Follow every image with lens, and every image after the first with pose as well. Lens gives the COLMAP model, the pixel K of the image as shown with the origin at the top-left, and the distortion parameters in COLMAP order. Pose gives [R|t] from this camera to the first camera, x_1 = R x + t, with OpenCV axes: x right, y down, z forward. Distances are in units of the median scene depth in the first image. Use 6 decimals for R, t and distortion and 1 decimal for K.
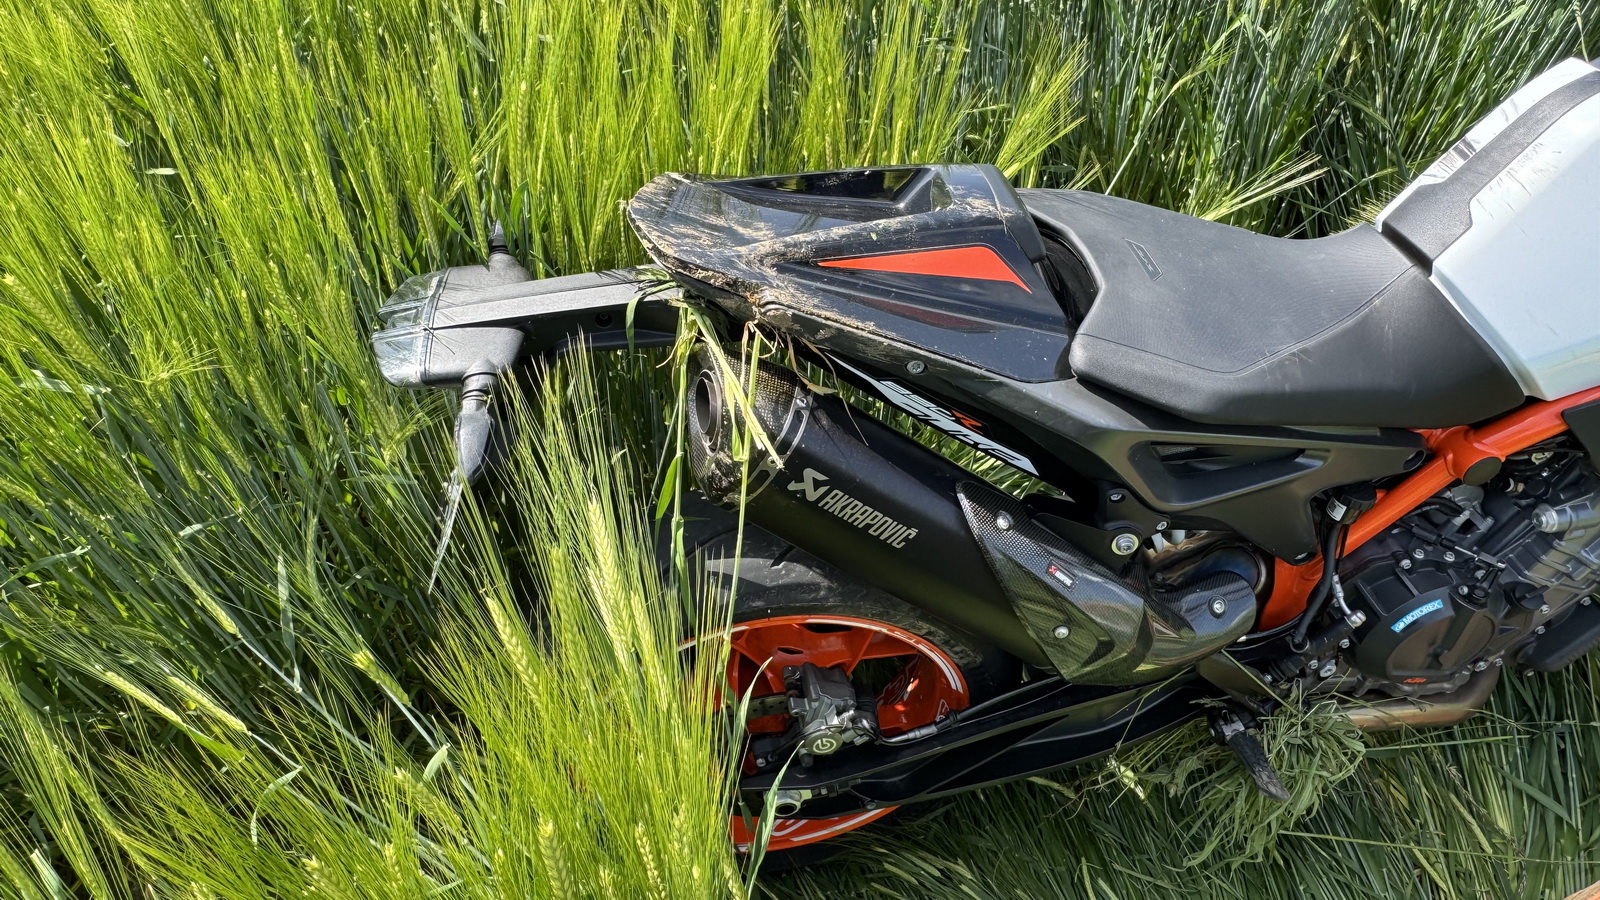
lens RADIAL K [[1032.4, 0, 800.0], [0, 1032.4, 450.0], [0, 0, 1]] dist [0.000227, 0.000225]
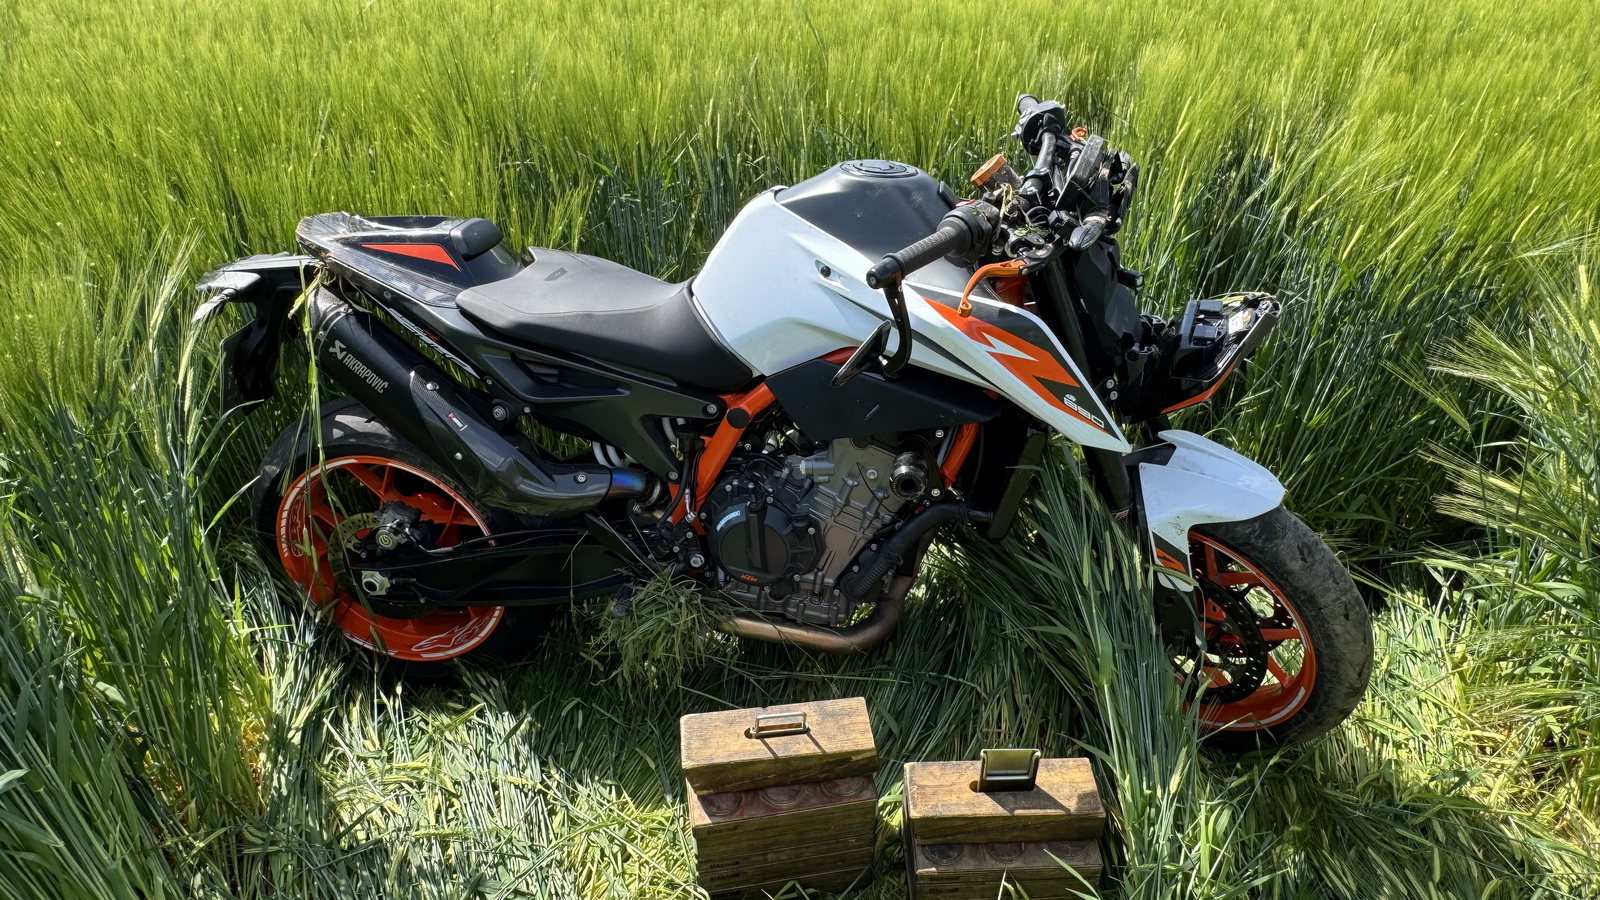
lens RADIAL K [[1032.4, 0, 800.0], [0, 1032.4, 450.0], [0, 0, 1]] dist [0.000227, 0.000225]
pose [[0.952975, 0.126175, -0.275533, 1.343142], [-0.188818, 0.958369, -0.214190, 0.447702], [0.237036, 0.256143, 0.937126, -0.575687]]
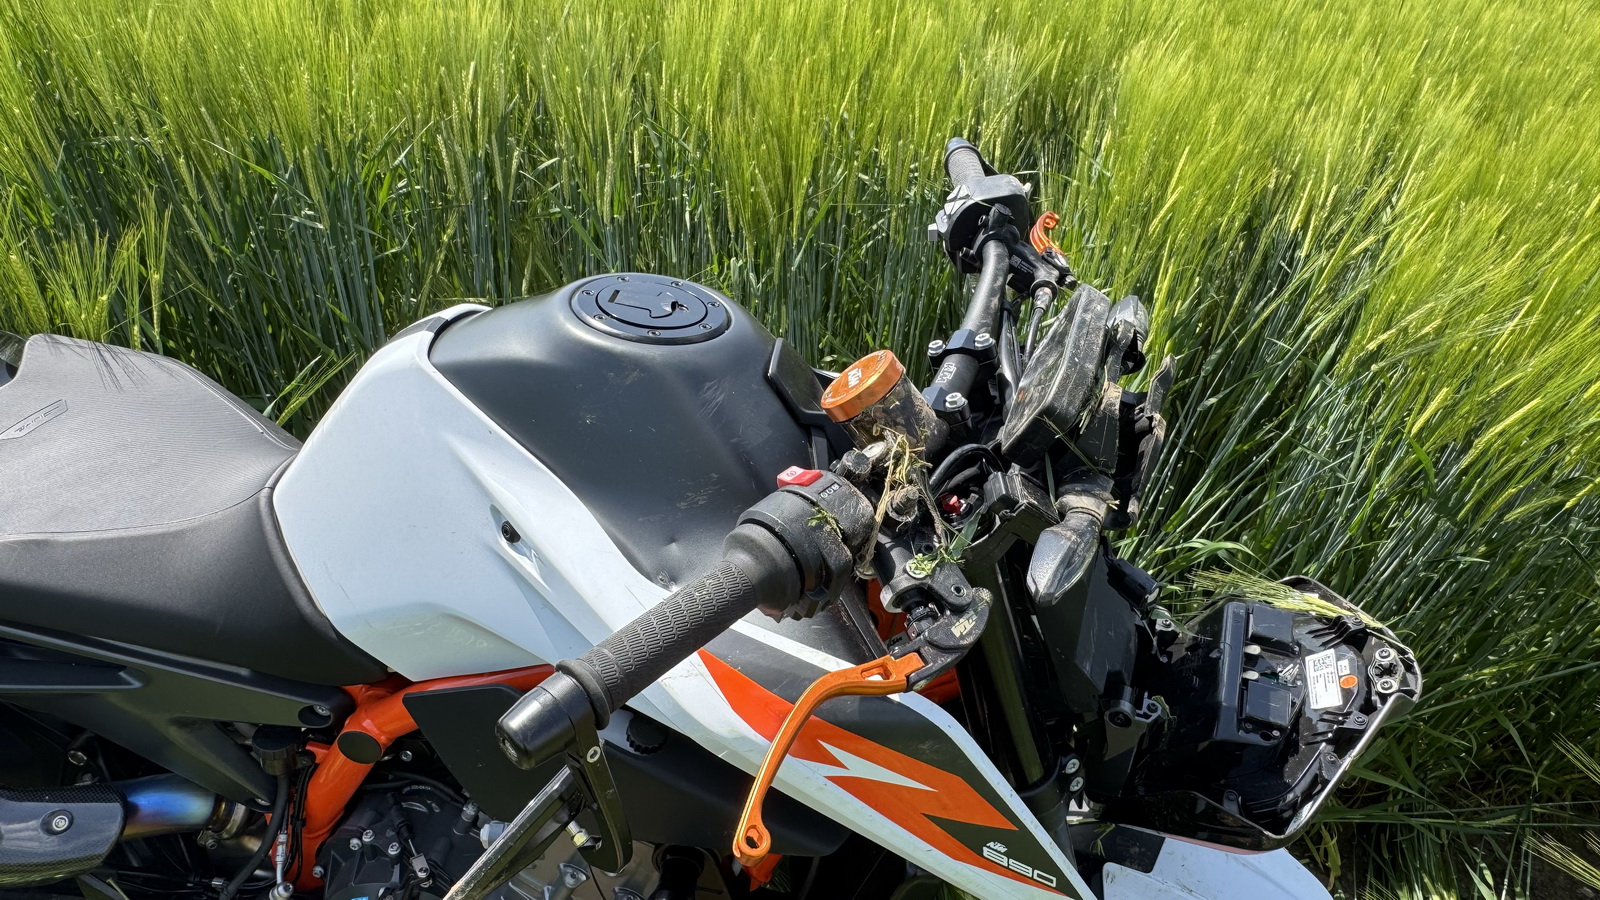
lens RADIAL K [[1032.4, 0, 800.0], [0, 1032.4, 450.0], [0, 0, 1]] dist [0.000227, 0.000225]
pose [[0.961204, 0.213069, -0.175184, 1.221263], [-0.242102, 0.956011, -0.165617, -0.178877], [0.132190, 0.201604, 0.970506, 0.182013]]
